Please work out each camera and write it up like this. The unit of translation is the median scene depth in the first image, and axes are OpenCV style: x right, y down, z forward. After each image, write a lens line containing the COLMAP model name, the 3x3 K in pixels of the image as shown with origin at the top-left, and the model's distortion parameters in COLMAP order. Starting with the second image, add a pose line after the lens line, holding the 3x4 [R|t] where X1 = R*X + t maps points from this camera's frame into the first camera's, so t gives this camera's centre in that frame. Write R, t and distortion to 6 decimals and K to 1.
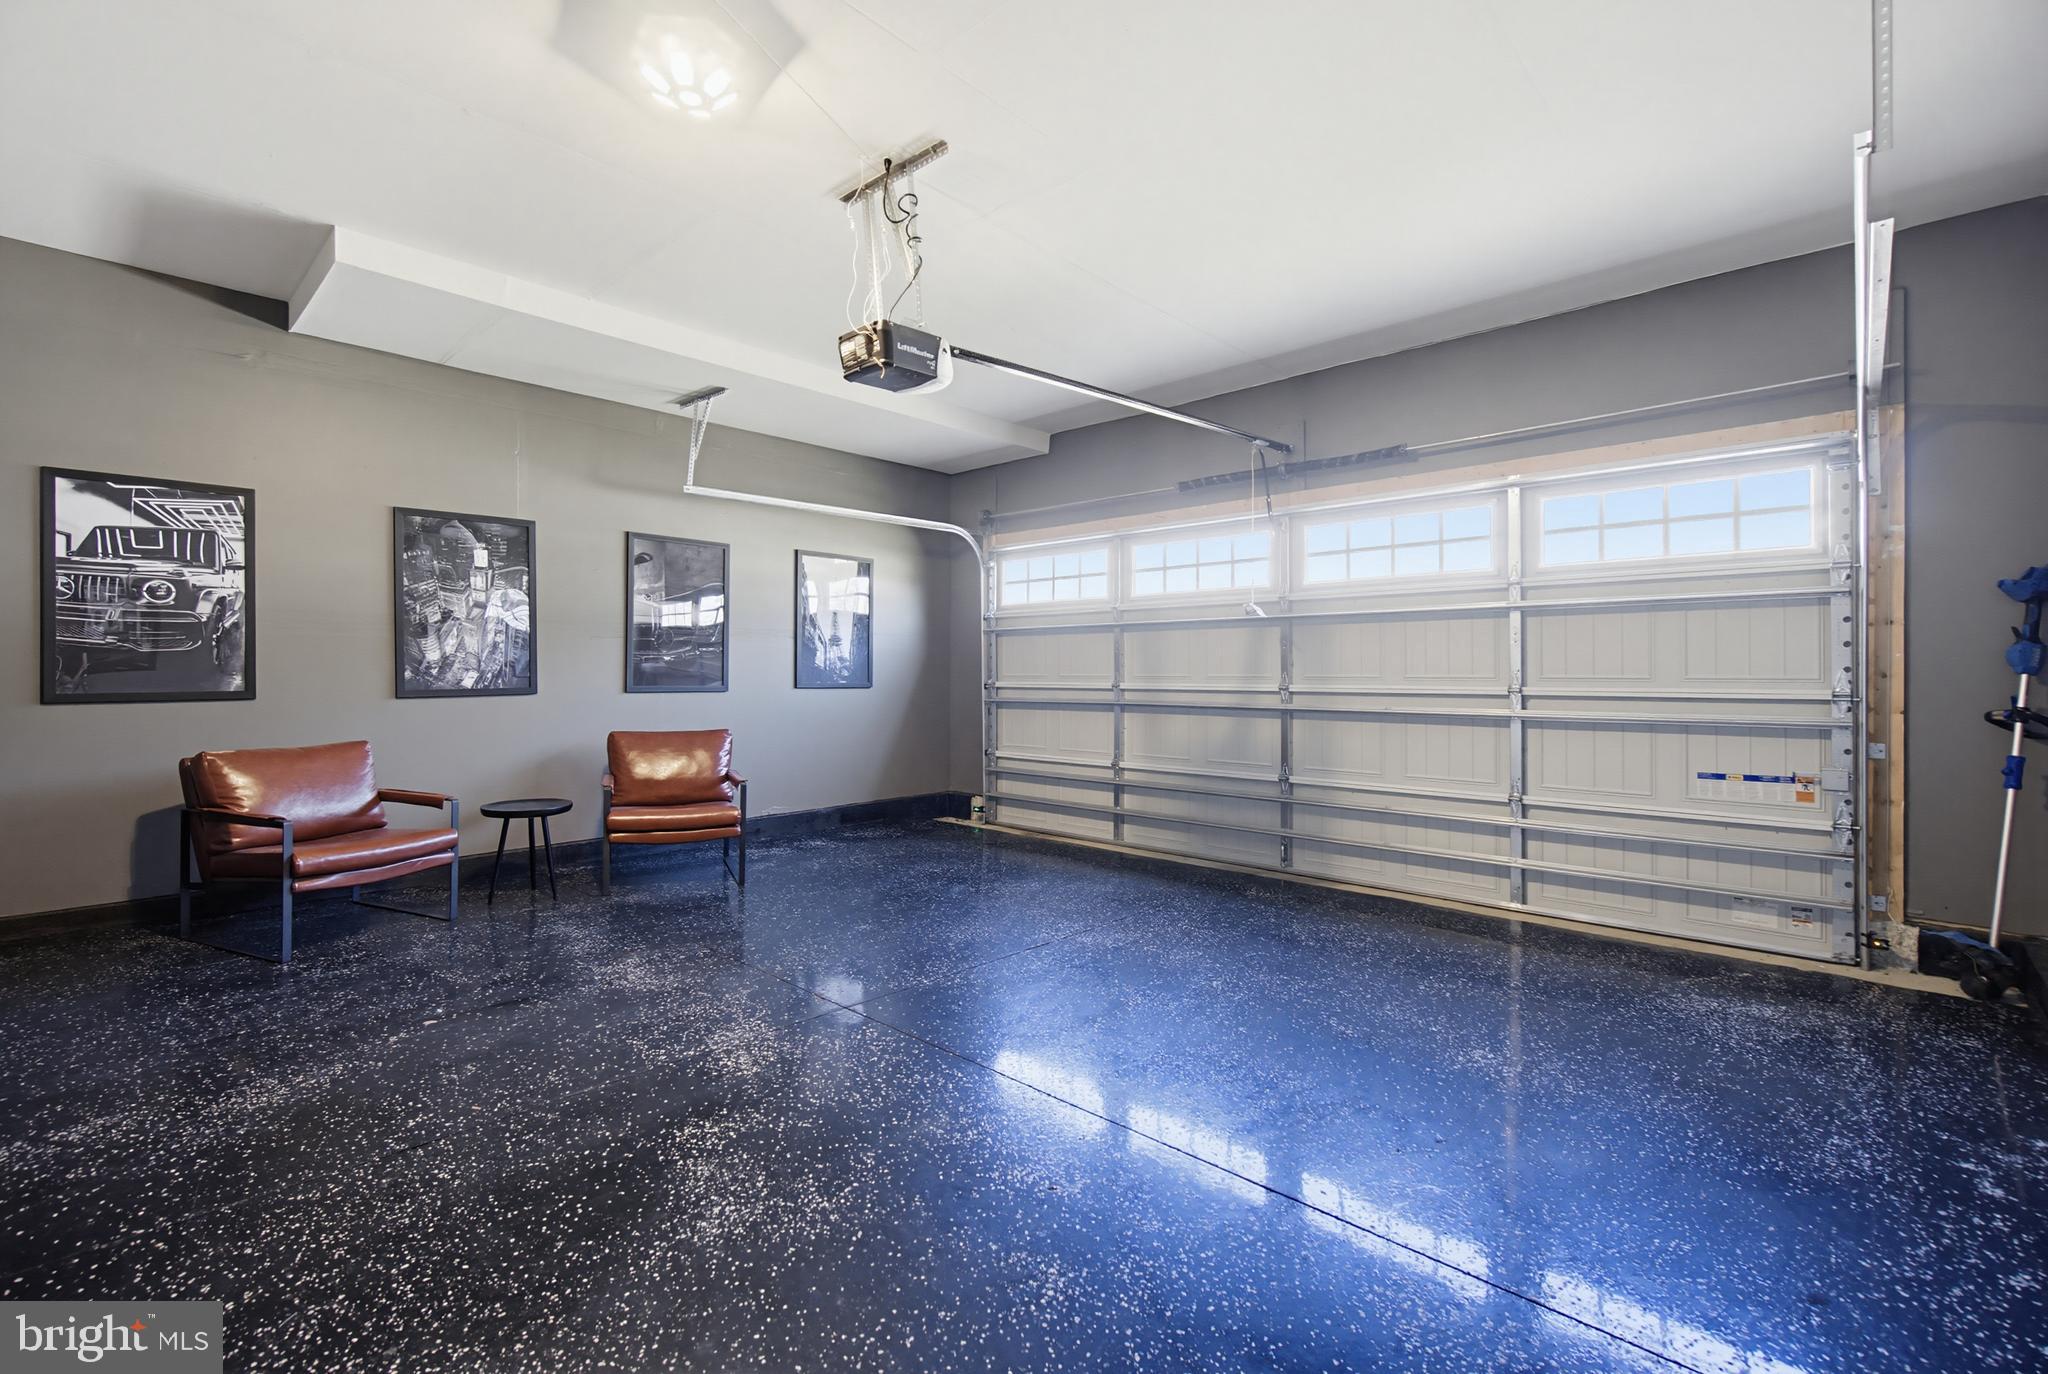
lens RADIAL K [[879.1, 0, 1023.1], [0, 879.1, 689.0], [0, 0, 1]] dist [-0.002437, -0.000031]
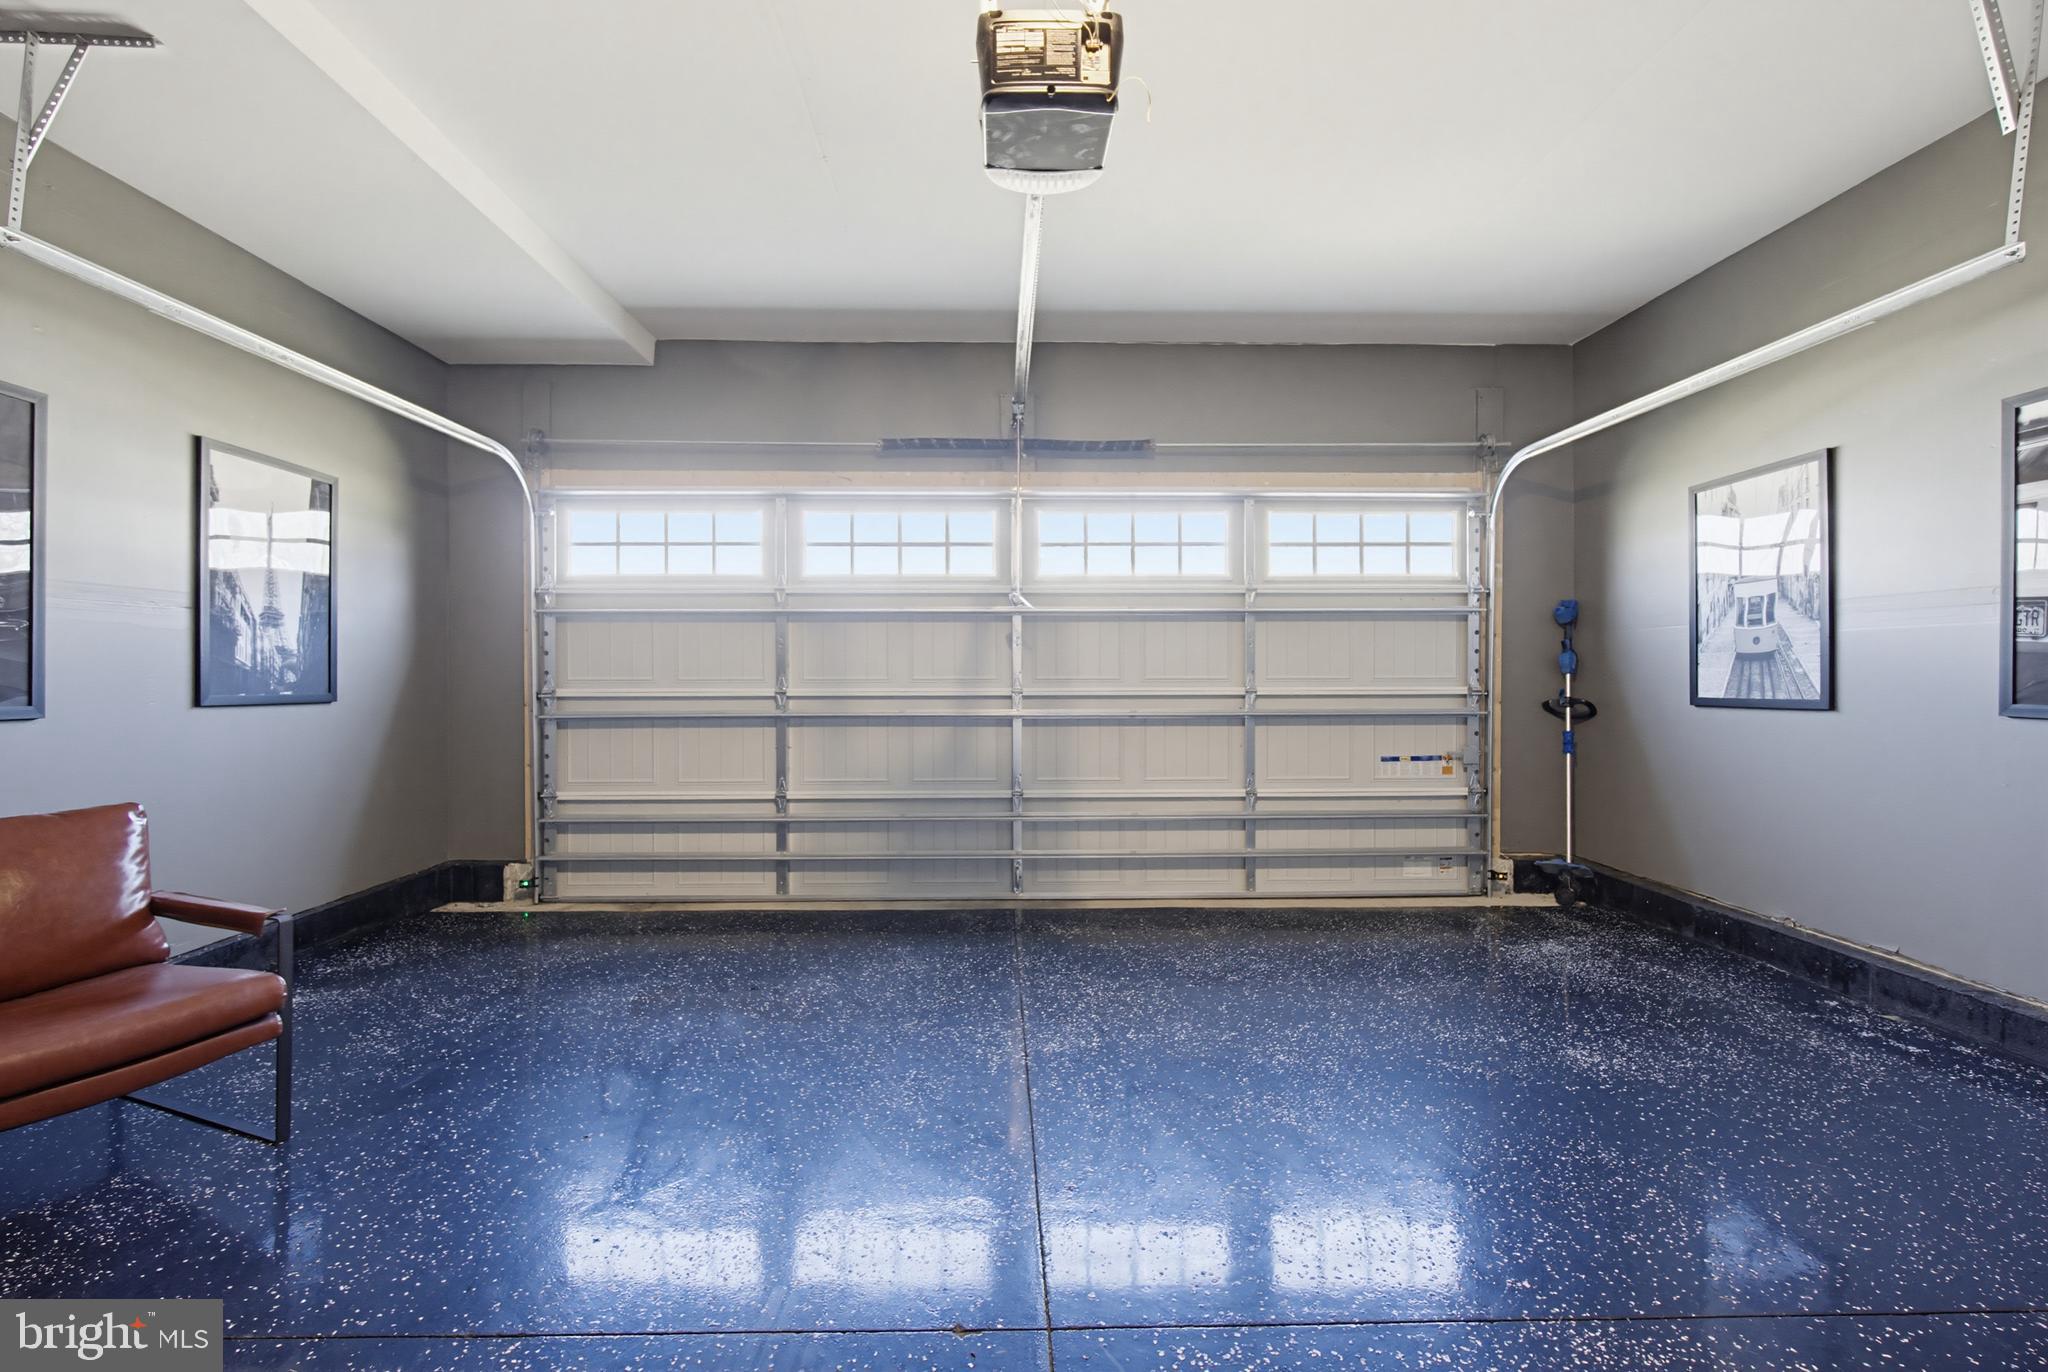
lens RADIAL K [[923.1, 0, 972.9], [0, 923.1, 690.9], [0, 0, 1]] dist [-0.002300, -0.000079]
pose [[0.717827, -0.014451, 0.696072, -0.394148], [0.015334, 0.999870, 0.004945, -0.007529], [-0.696053, 0.007124, 0.717955, 0.374193]]
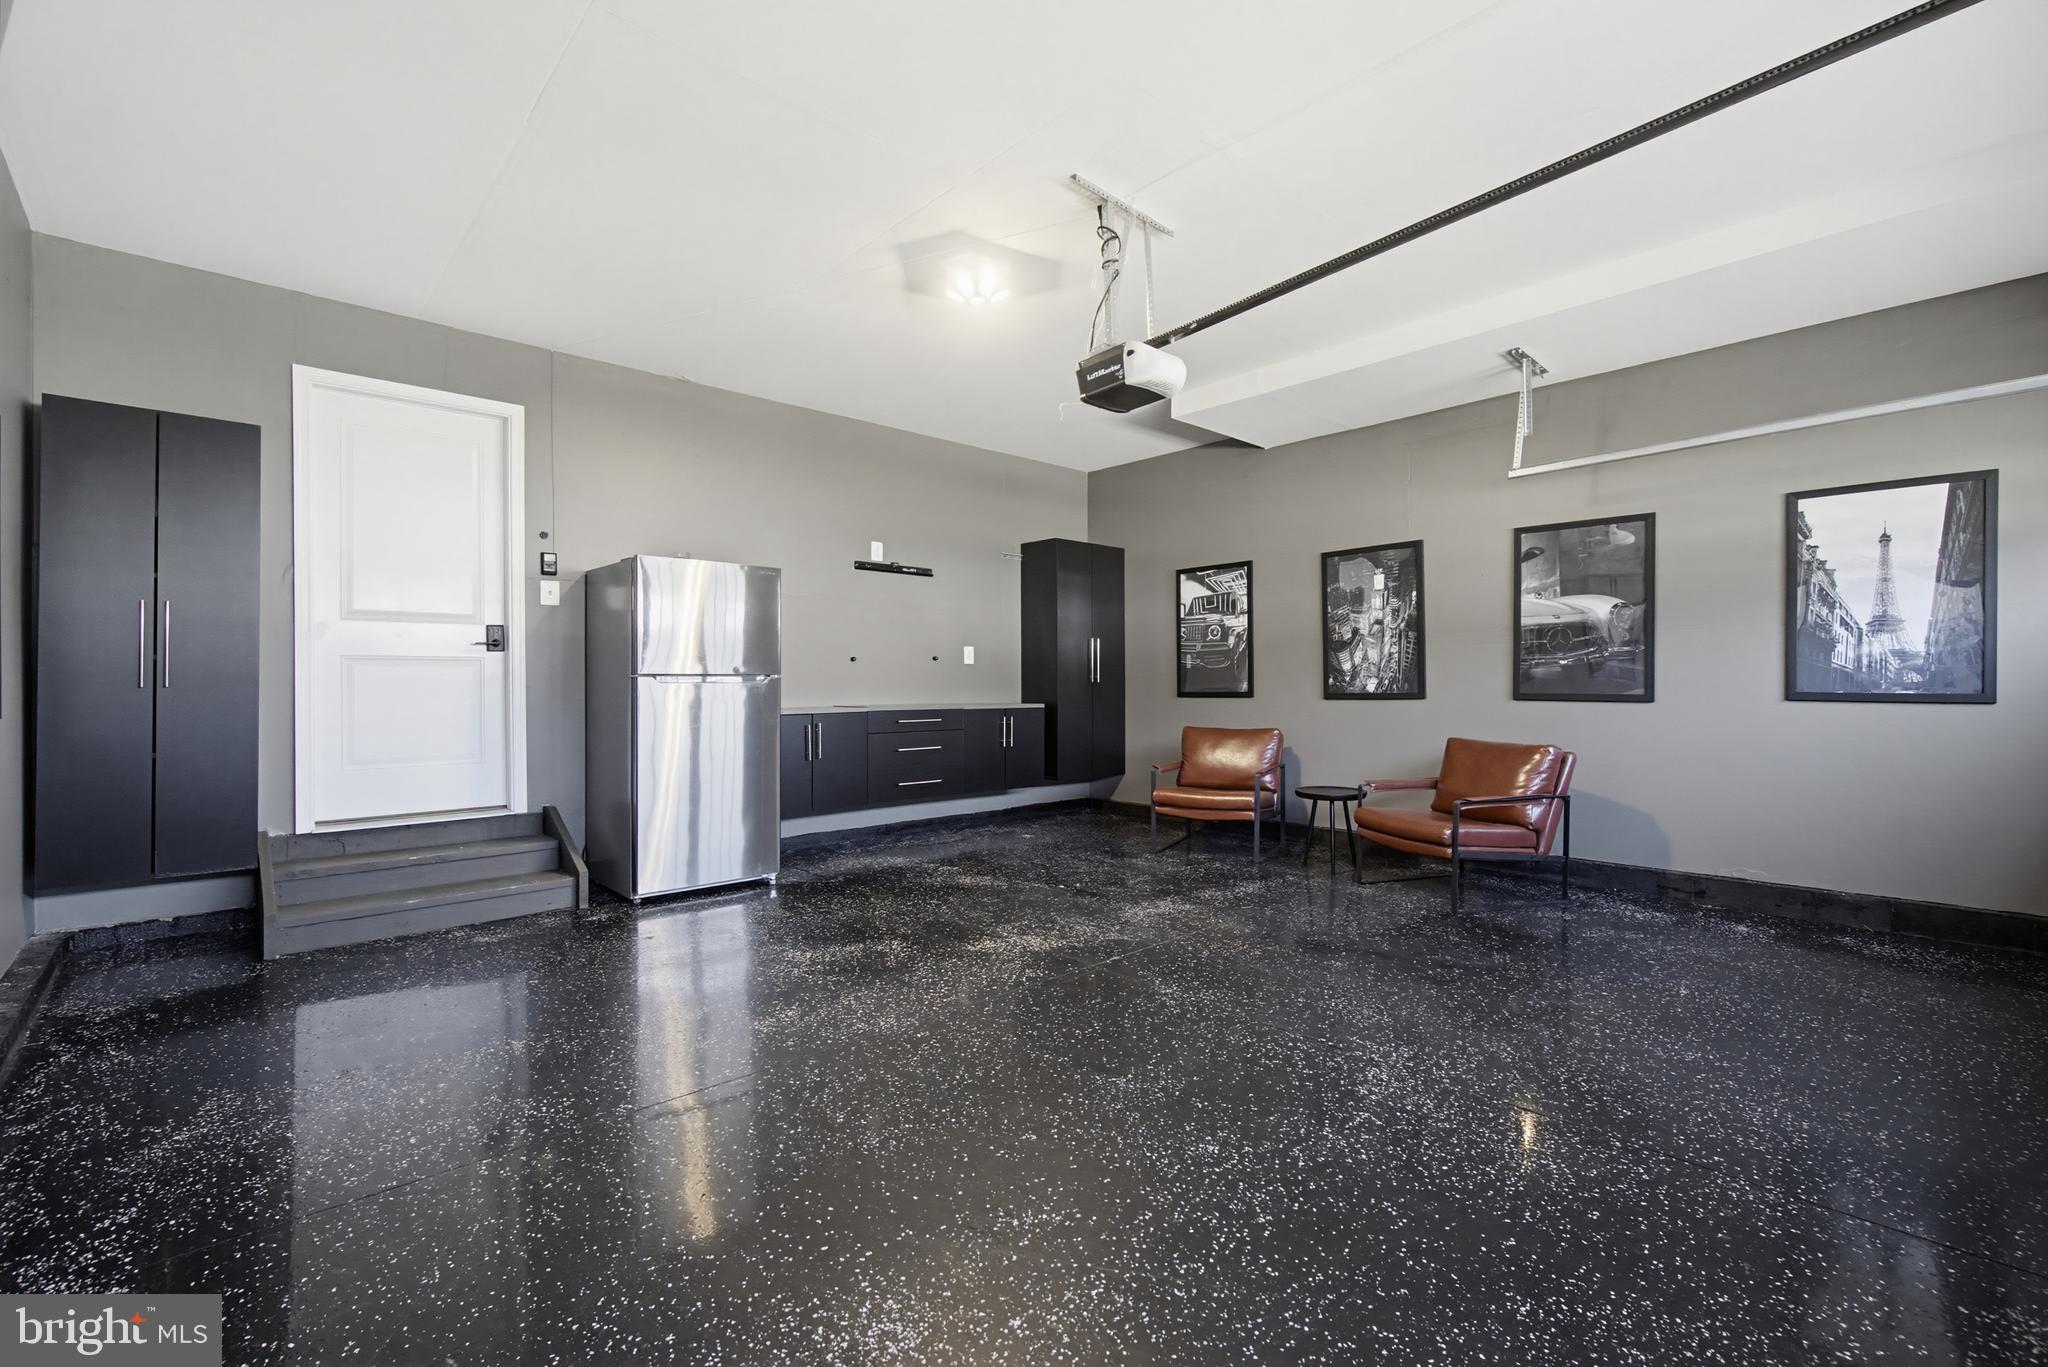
lens RADIAL K [[879.1, 0, 1023.1], [0, 879.1, 685.5], [0, 0, 1]] dist [-0.002437, -0.000031]
pose [[-0.065759, -0.001272, -0.997835, 0.563755], [-0.020369, 0.999793, 0.000067, -0.000667], [0.997628, 0.020329, -0.065771, 0.581395]]
